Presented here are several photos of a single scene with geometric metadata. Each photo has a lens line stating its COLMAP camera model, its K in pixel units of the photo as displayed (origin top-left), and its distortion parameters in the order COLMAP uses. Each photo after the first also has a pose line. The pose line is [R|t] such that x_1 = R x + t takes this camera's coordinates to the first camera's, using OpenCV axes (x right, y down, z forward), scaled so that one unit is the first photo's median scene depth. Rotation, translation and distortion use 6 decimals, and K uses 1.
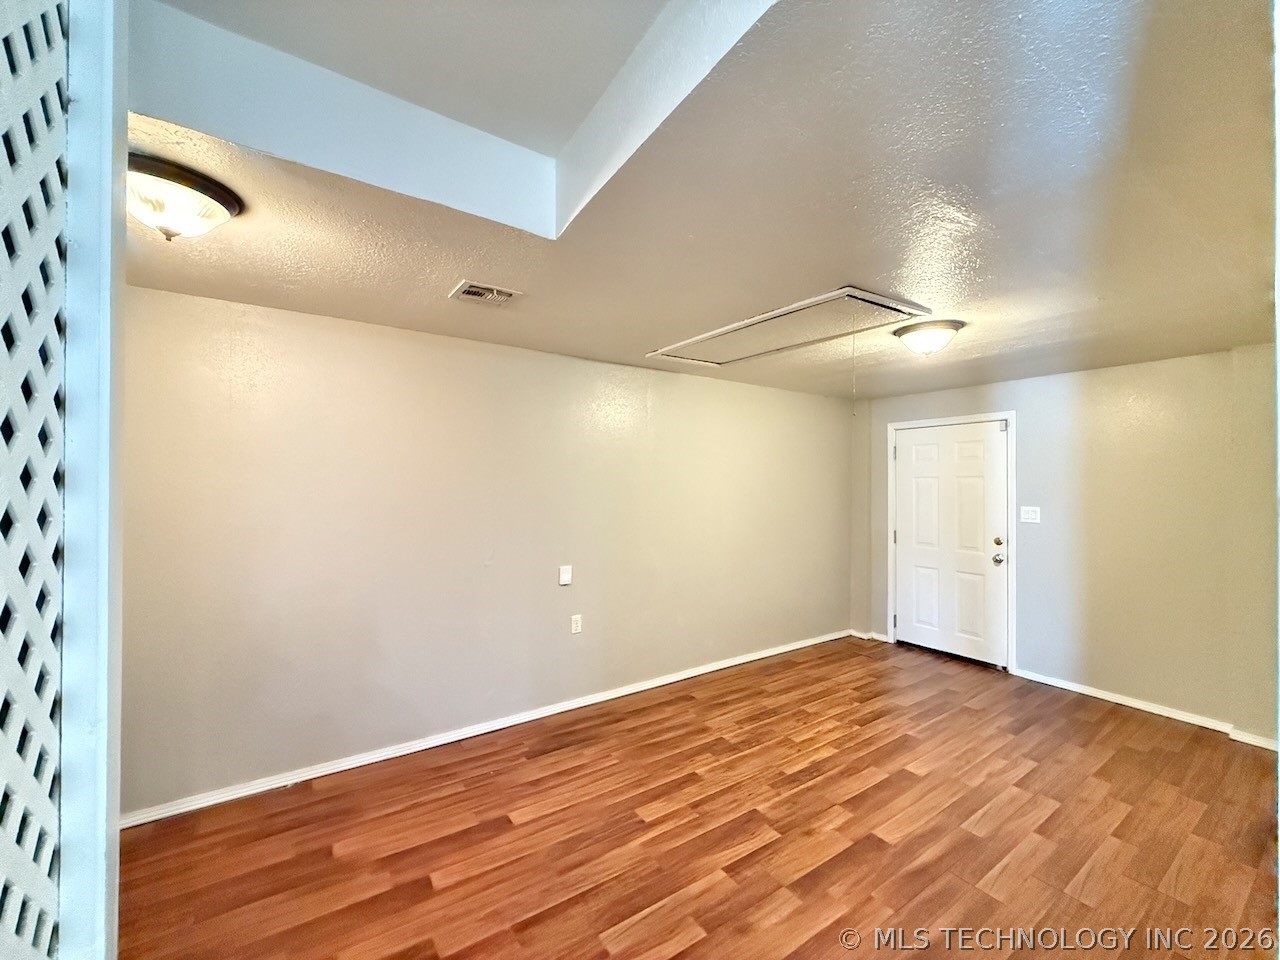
lens RADIAL K [[509.3, 0, 632.7], [0, 509.3, 481.2], [0, 0, 1]] dist [0.000696, 0.000111]
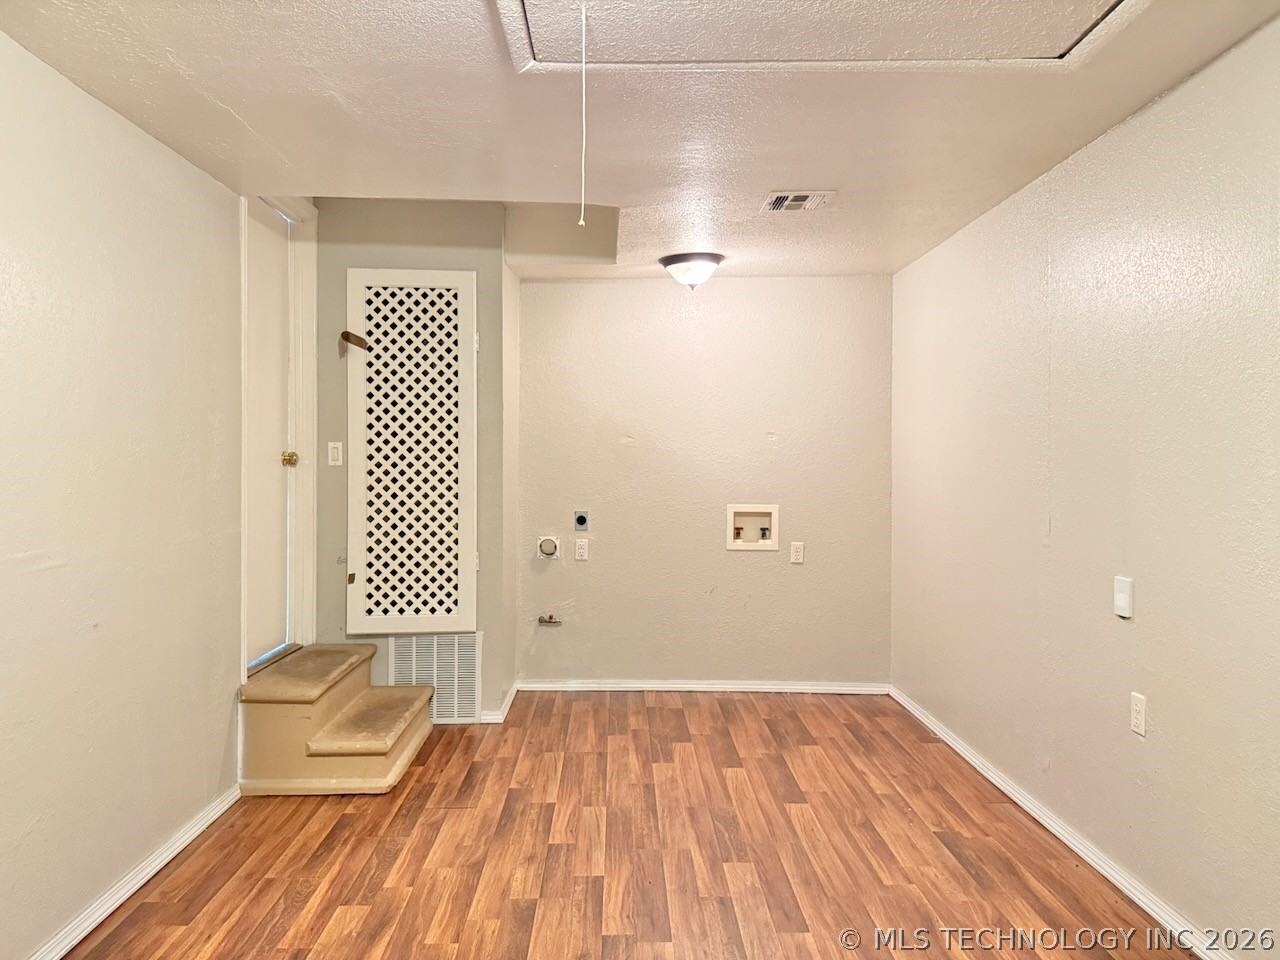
lens RADIAL K [[901.9, 0, 637.4], [0, 901.9, 471.0], [0, 0, 1]] dist [0.027669, -0.040668]
pose [[-0.532987, 0.000058, -0.846124, 0.983316], [-0.003358, 0.999992, 0.002184, 0.086781], [0.846117, 0.004006, -0.532982, 1.310573]]
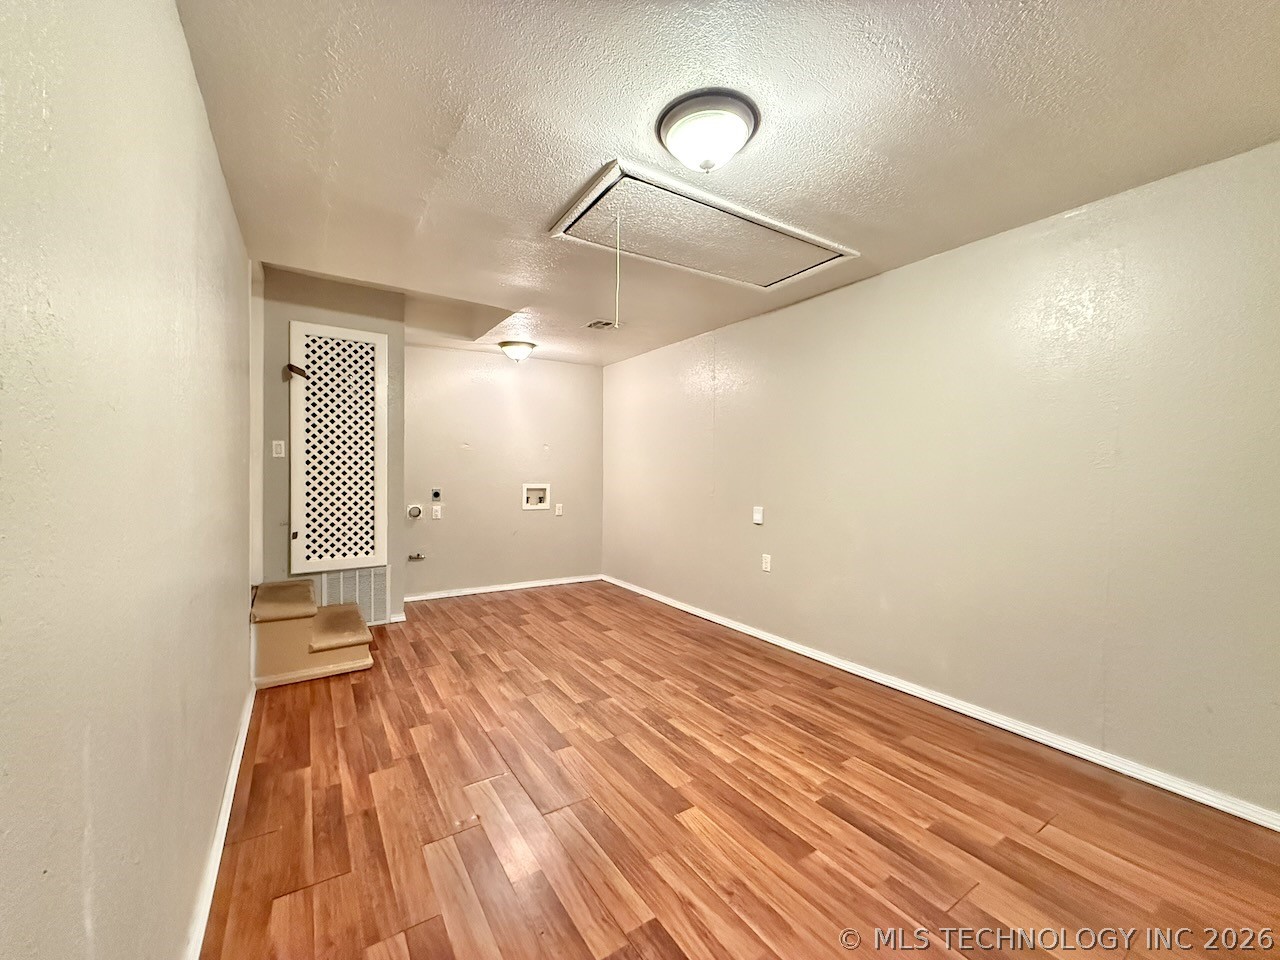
lens RADIAL K [[509.3, 0, 639.4], [0, 509.3, 477.8], [0, 0, 1]] dist [0.000696, 0.000111]
pose [[-0.002852, 0.005748, -0.999979, 1.194981], [-0.005897, 0.999966, 0.005765, 0.121537], [0.999979, 0.005913, -0.002818, 0.917167]]
